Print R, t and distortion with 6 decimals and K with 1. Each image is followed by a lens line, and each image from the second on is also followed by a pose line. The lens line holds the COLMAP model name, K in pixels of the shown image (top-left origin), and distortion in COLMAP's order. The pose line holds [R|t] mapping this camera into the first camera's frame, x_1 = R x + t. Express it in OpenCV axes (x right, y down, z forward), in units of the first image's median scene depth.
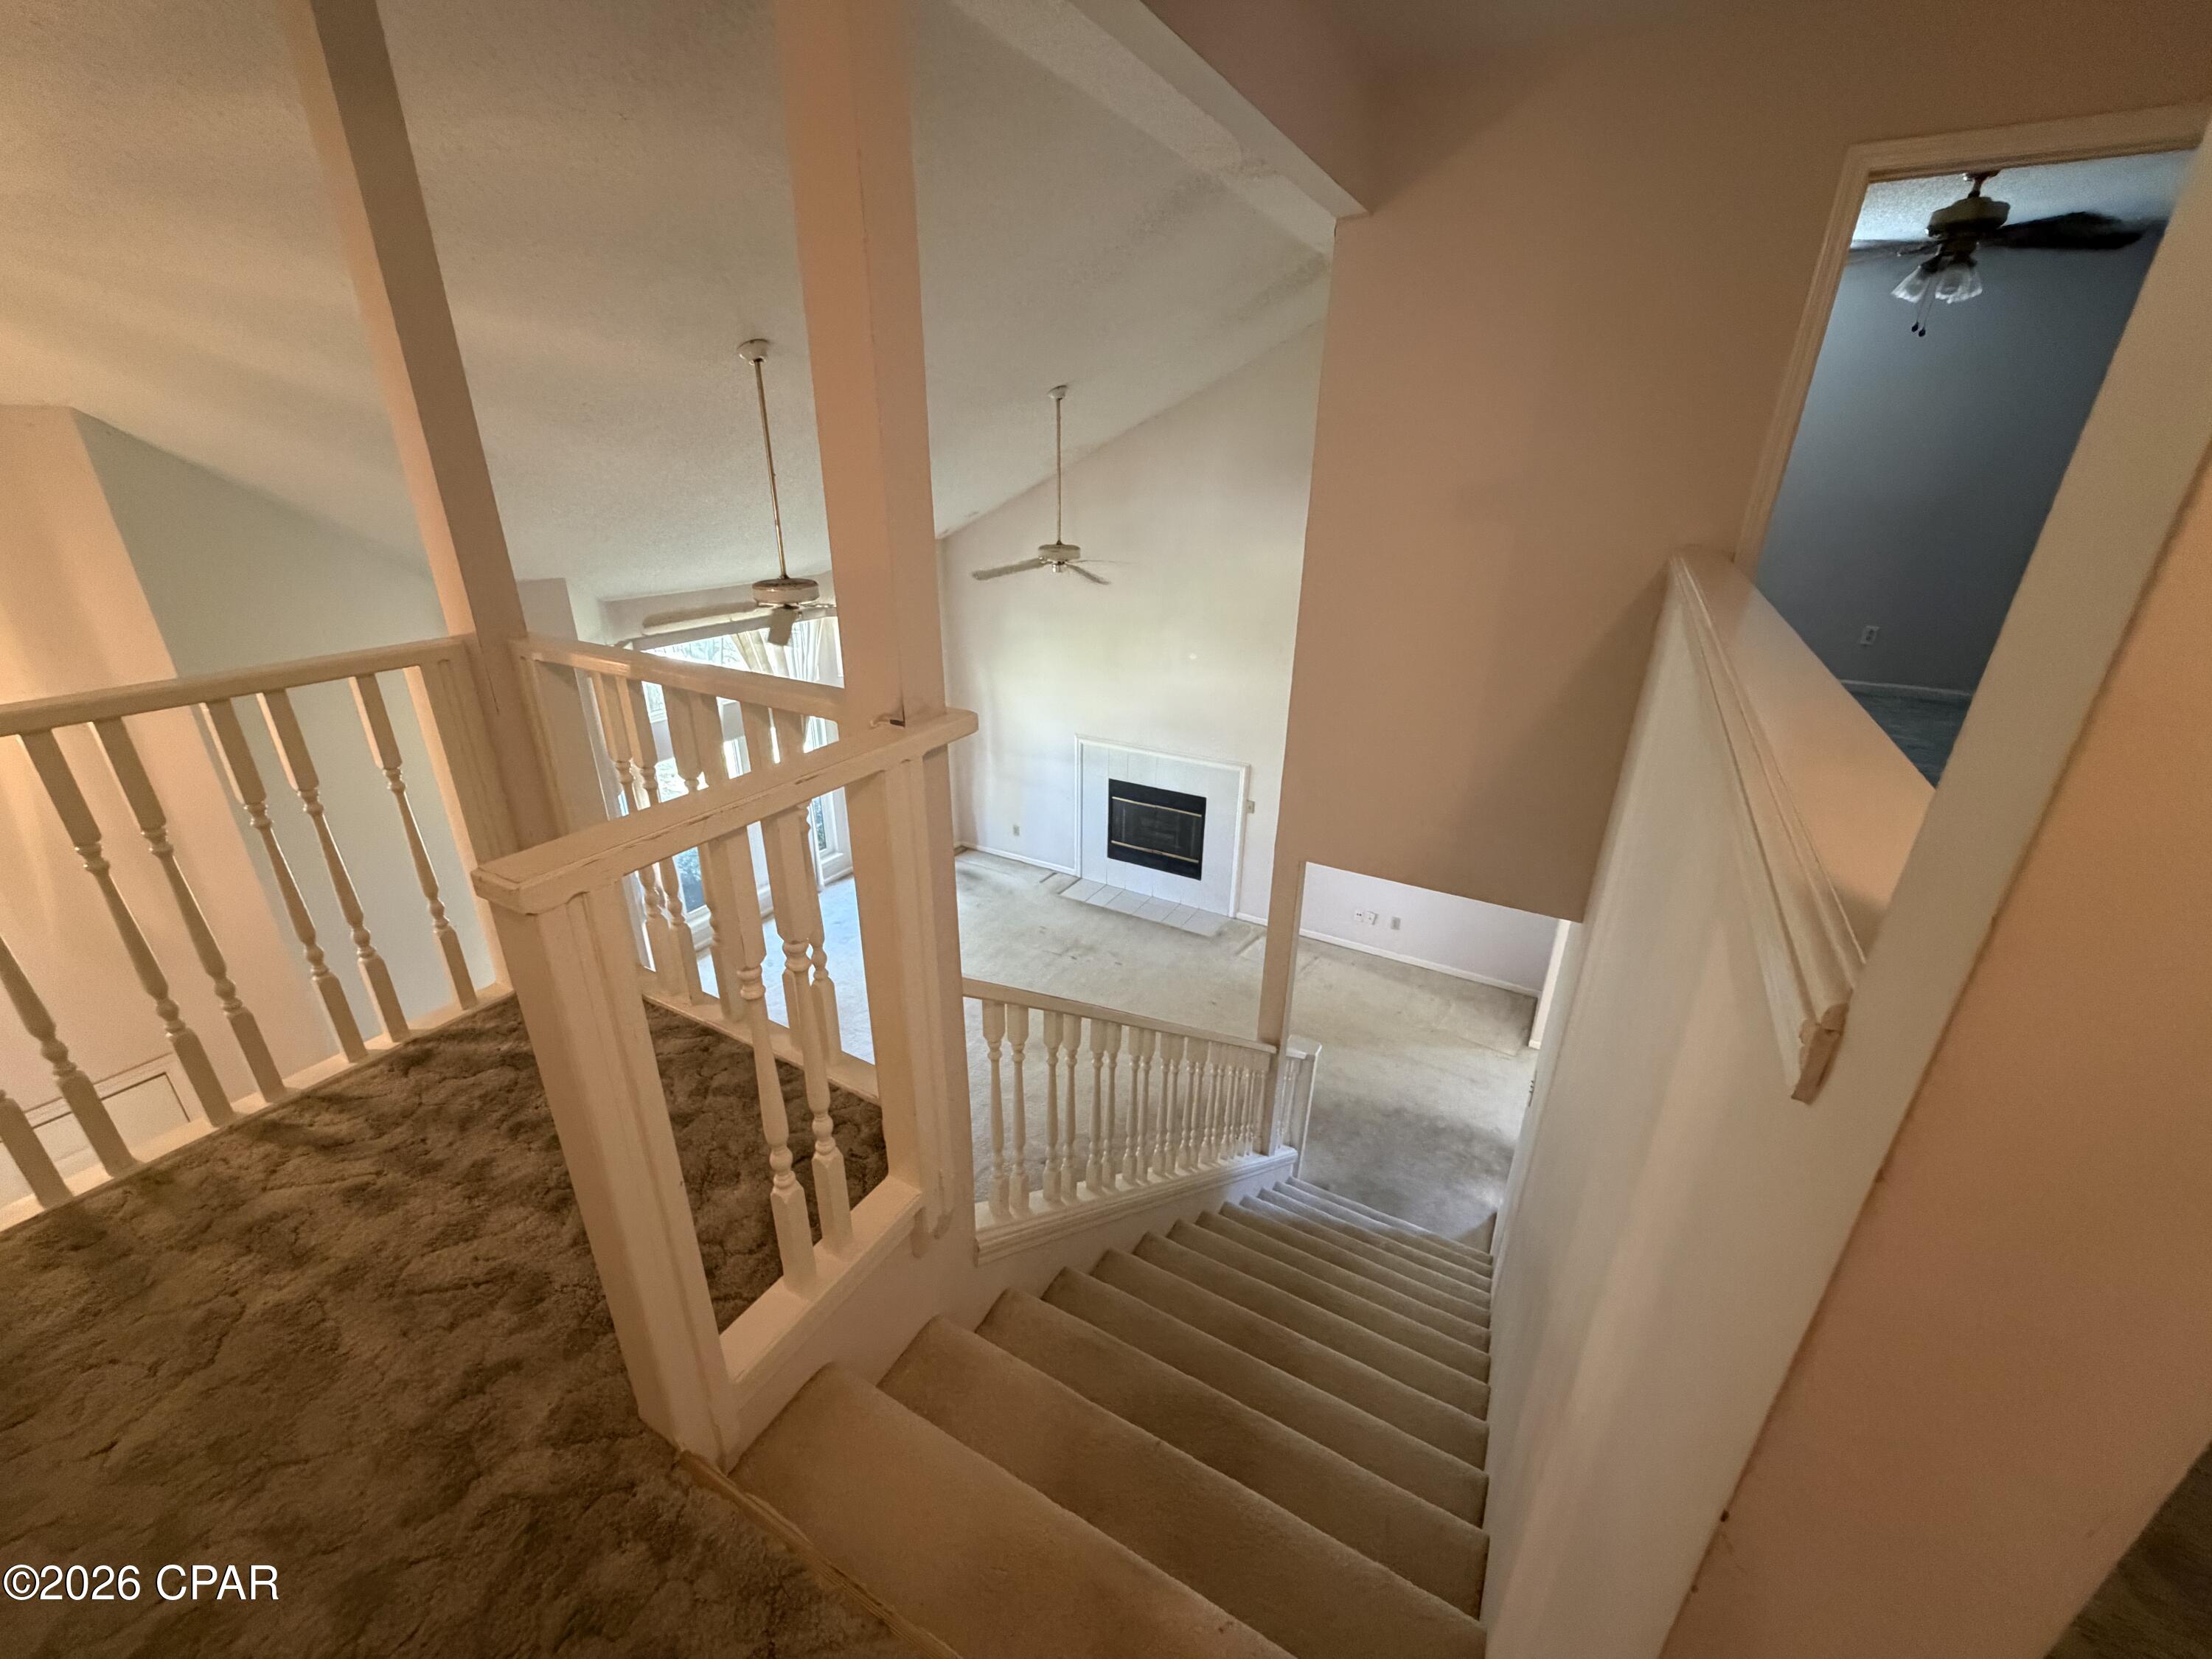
lens RADIAL K [[878.2, 0, 1099.7], [0, 878.2, 827.8], [0, 0, 1]] dist [-0.001484, 0.000069]
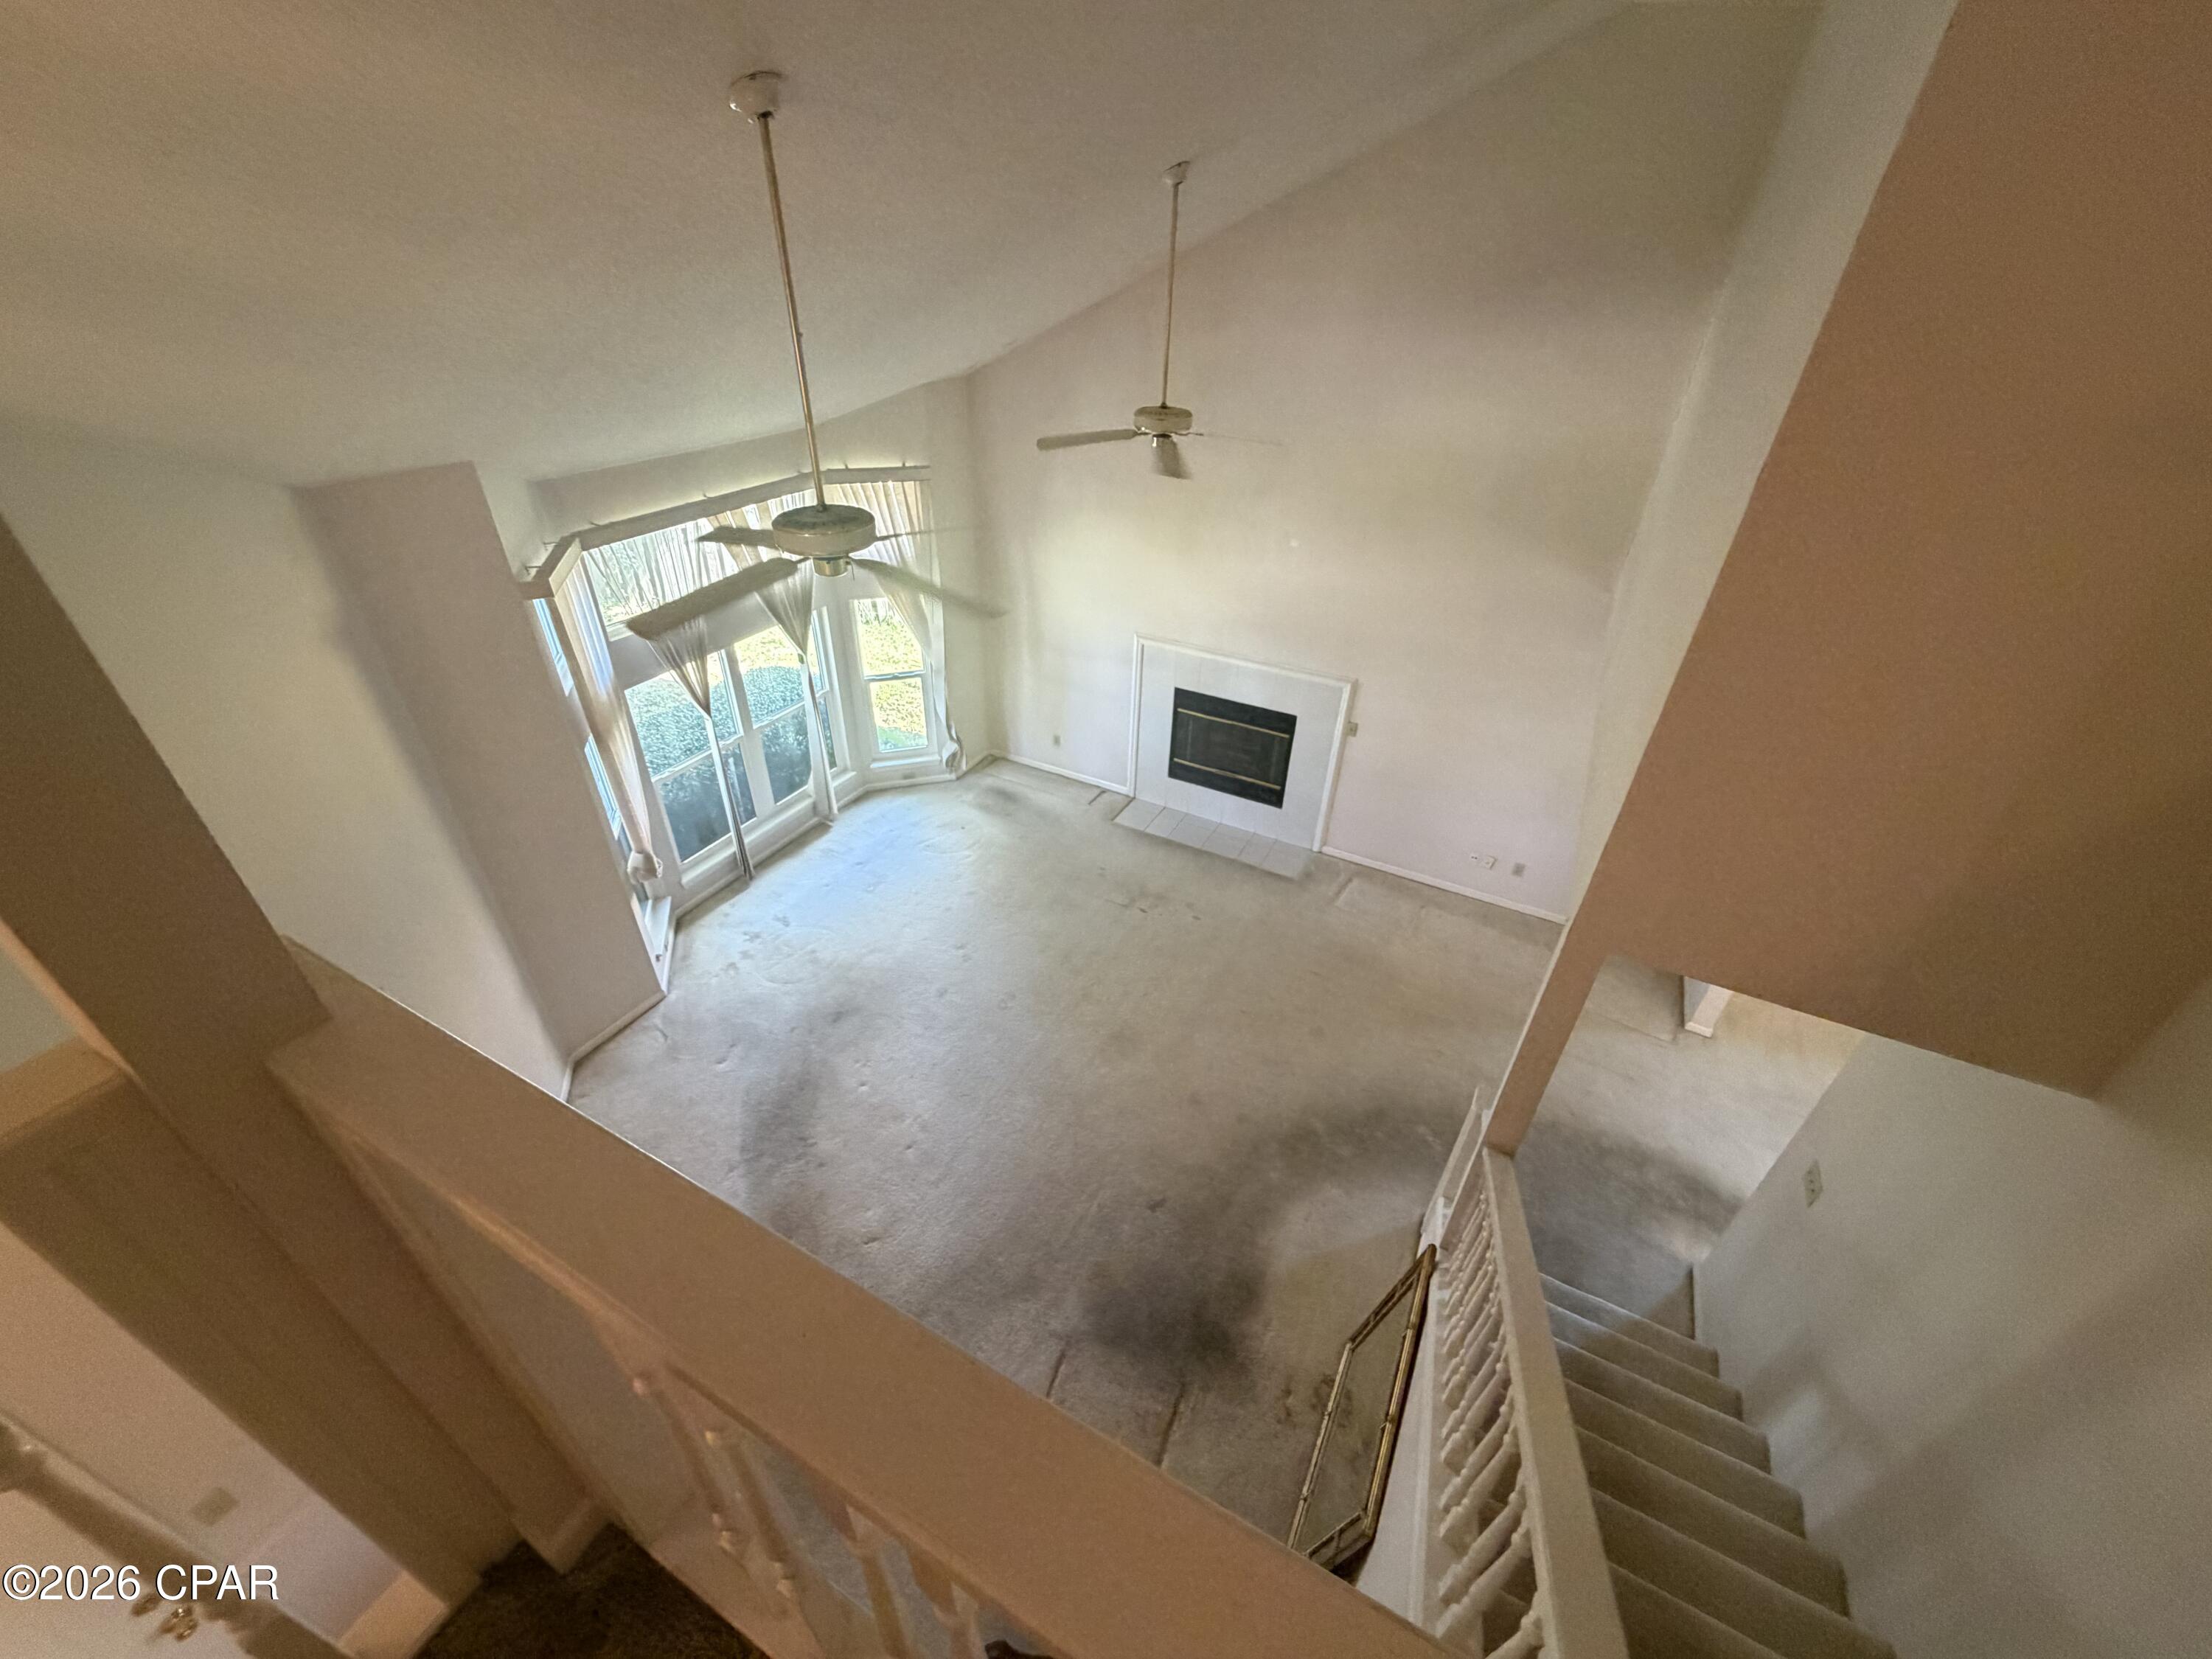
lens RADIAL K [[878.2, 0, 1099.7], [0, 878.2, 827.8], [0, 0, 1]] dist [-0.001484, 0.000069]
pose [[0.999703, -0.005608, 0.023699, -0.085606], [0.000980, 0.981602, 0.190937, -0.088579], [-0.024334, -0.190857, 0.981316, 0.164858]]
